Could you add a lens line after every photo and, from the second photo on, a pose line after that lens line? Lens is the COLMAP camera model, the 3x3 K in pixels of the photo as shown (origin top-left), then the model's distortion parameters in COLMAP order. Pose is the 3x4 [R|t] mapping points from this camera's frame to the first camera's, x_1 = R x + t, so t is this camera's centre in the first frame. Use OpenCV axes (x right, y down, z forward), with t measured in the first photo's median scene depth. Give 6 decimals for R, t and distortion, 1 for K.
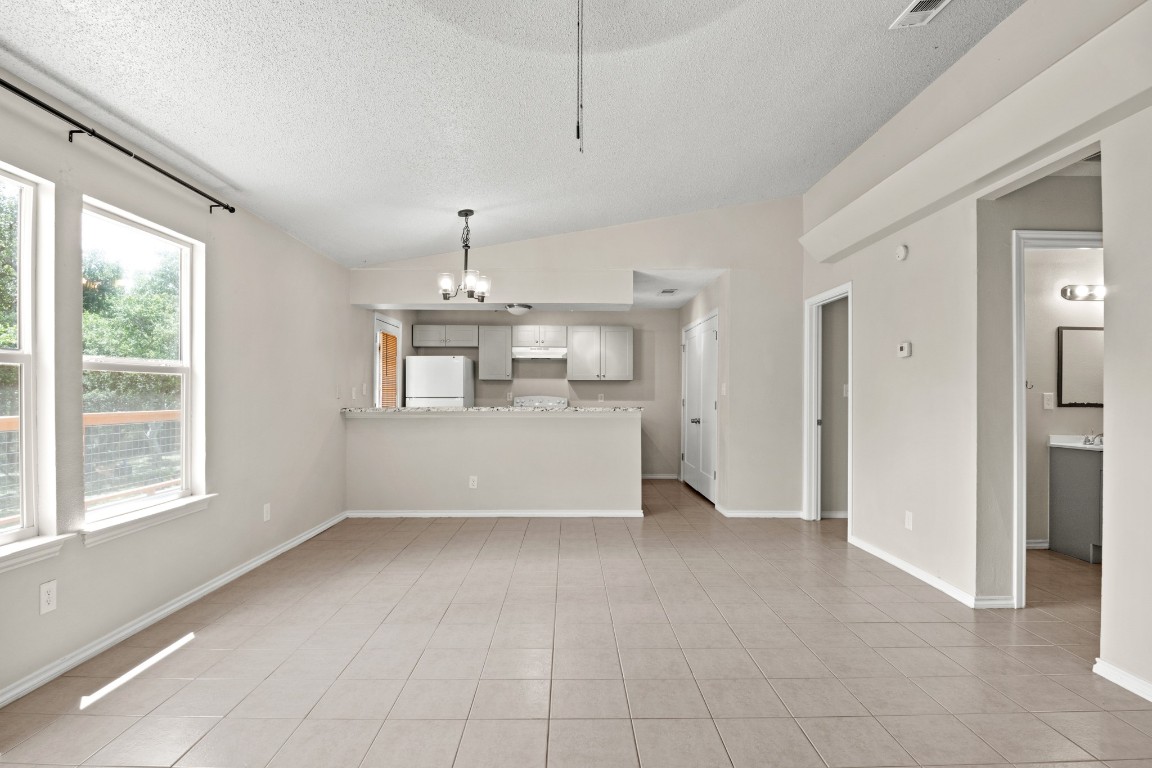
lens RADIAL K [[593.2, 0, 575.8], [0, 593.2, 393.8], [0, 0, 1]] dist [-0.000725, -0.007020]
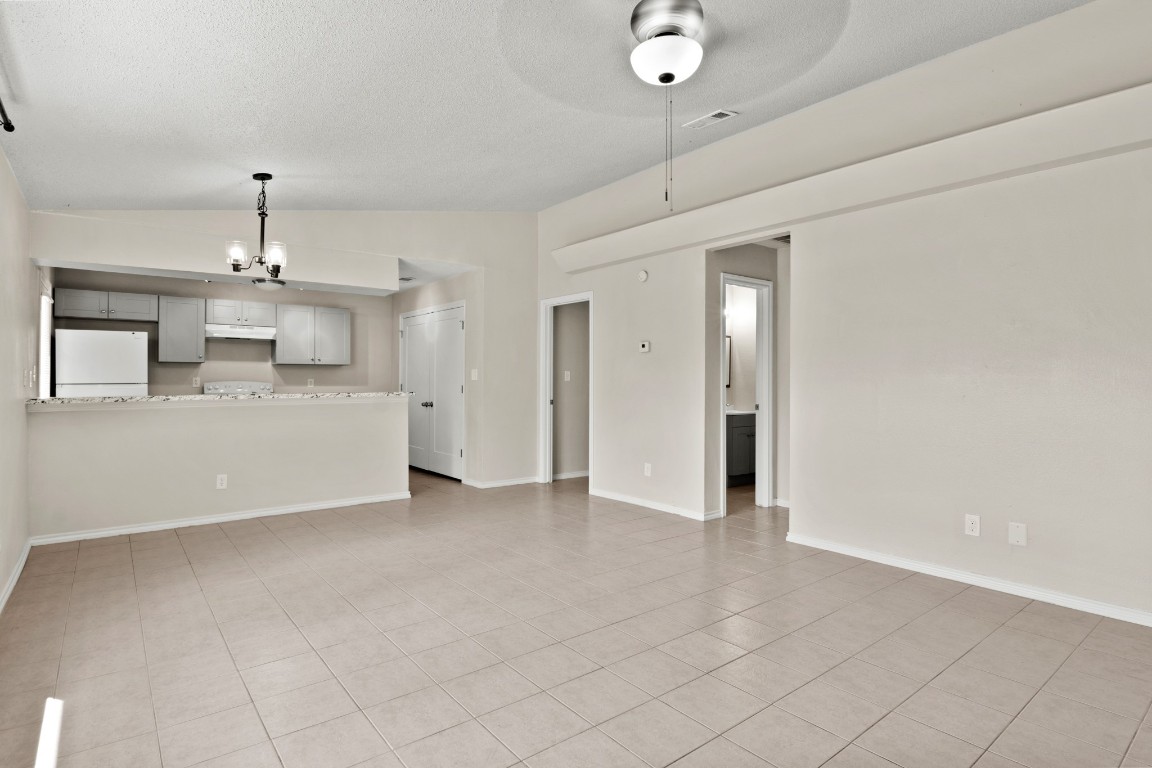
lens RADIAL K [[593.2, 0, 582.2], [0, 593.2, 378.2], [0, 0, 1]] dist [-0.000725, -0.007020]
pose [[0.790597, -0.000887, 0.612336, -0.259885], [0.001127, 0.999999, -0.000007, -0.000400], [-0.612335, 0.000696, 0.790598, -0.000763]]
